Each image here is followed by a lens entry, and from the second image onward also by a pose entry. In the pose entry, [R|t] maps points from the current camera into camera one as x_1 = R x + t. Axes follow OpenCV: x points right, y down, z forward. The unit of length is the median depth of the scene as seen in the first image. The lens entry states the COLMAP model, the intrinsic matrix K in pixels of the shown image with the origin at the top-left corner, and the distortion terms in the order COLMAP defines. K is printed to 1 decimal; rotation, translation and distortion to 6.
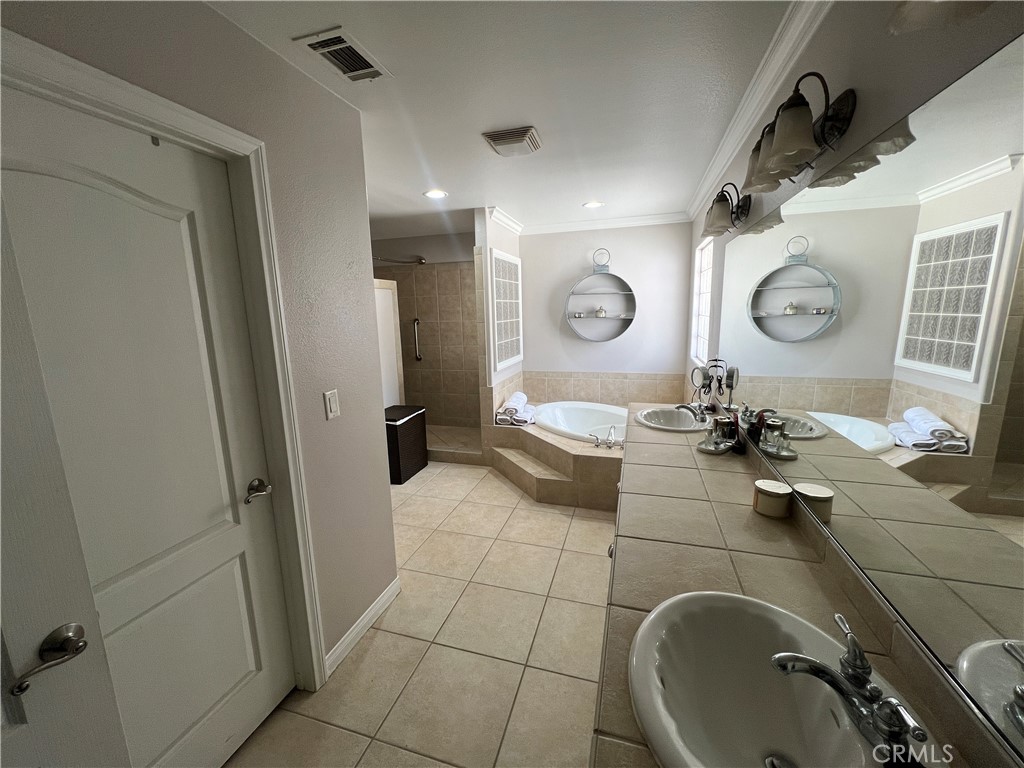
lens RADIAL K [[412.9, 0, 510.6], [0, 412.9, 384.4], [0, 0, 1]] dist [-0.002197, -0.000083]
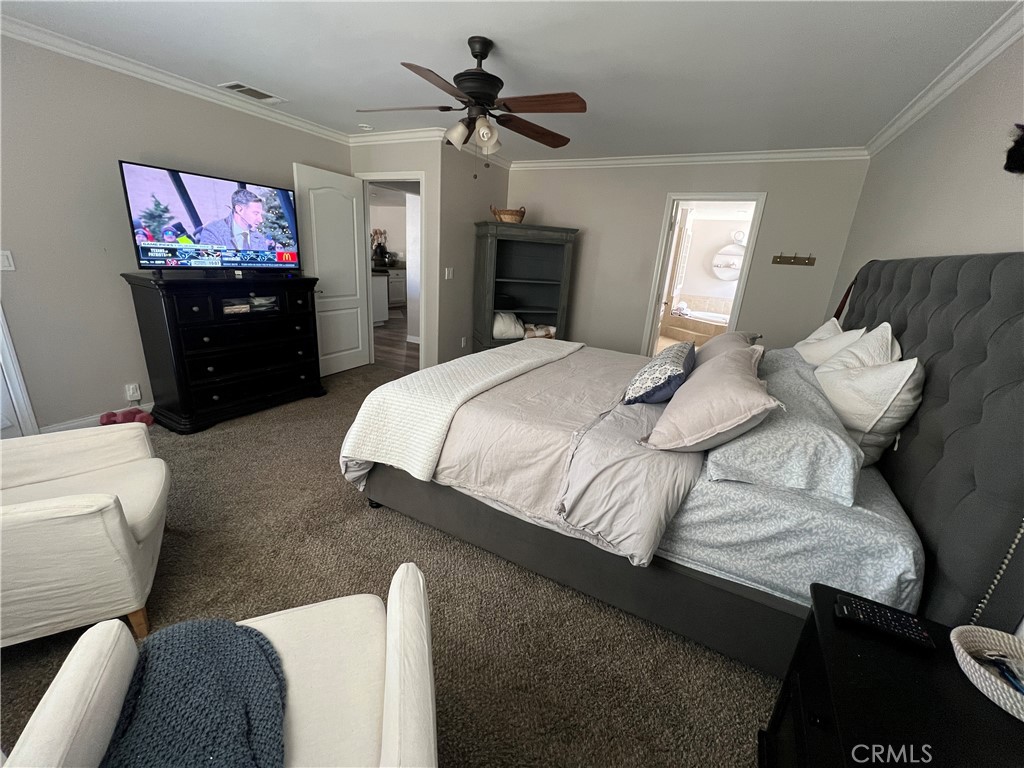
lens RADIAL K [[412.9, 0, 511.0], [0, 412.9, 383.8], [0, 0, 1]] dist [-0.002197, -0.000083]
pose [[0.977304, 0.144549, -0.154864, -0.415326], [-0.124490, 0.983368, 0.132247, 0.241668], [0.171405, -0.109967, 0.979044, -1.118640]]
